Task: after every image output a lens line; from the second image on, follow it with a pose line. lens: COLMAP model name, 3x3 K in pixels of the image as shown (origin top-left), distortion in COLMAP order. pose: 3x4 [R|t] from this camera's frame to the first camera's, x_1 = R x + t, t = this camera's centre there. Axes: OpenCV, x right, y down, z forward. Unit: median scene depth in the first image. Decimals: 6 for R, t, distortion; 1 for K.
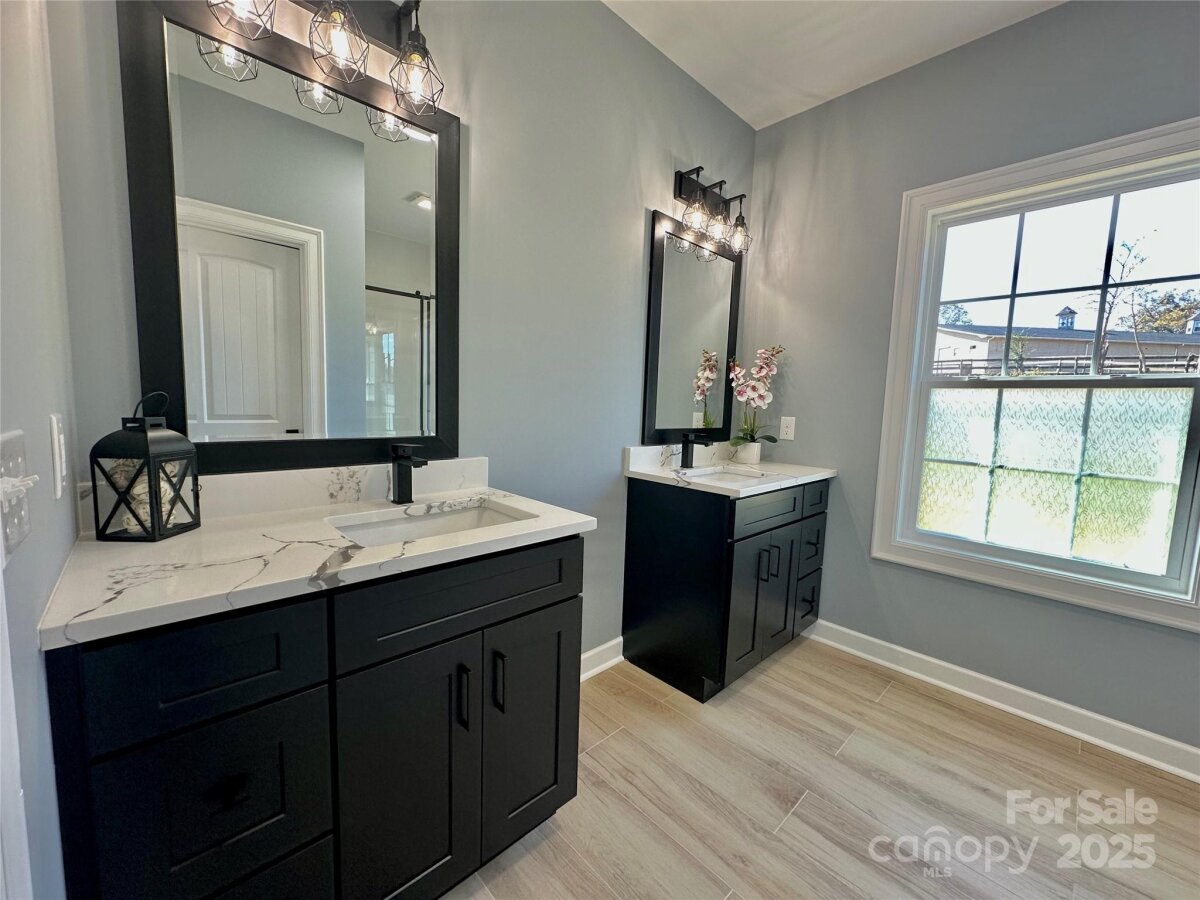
lens RADIAL K [[484.5, 0, 612.6], [0, 484.5, 439.9], [0, 0, 1]] dist [-0.001372, 0.000075]
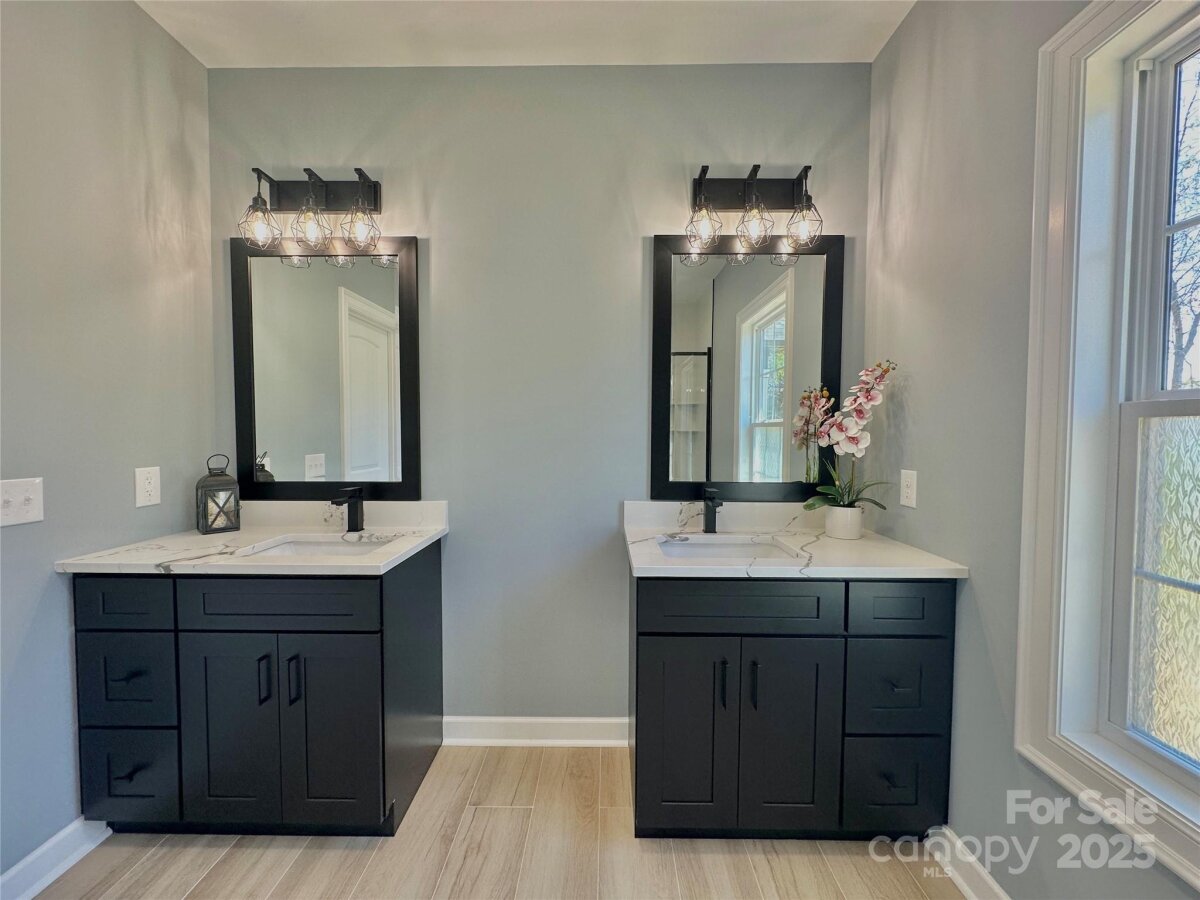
lens RADIAL K [[479.8, 0, 597.4], [0, 479.8, 443.4], [0, 0, 1]] dist [-0.001175, -0.000052]
pose [[0.700273, -0.019352, -0.713612, 0.615772], [-0.035415, 0.997460, -0.061802, -0.034047], [0.712996, 0.068550, 0.697809, 0.324546]]
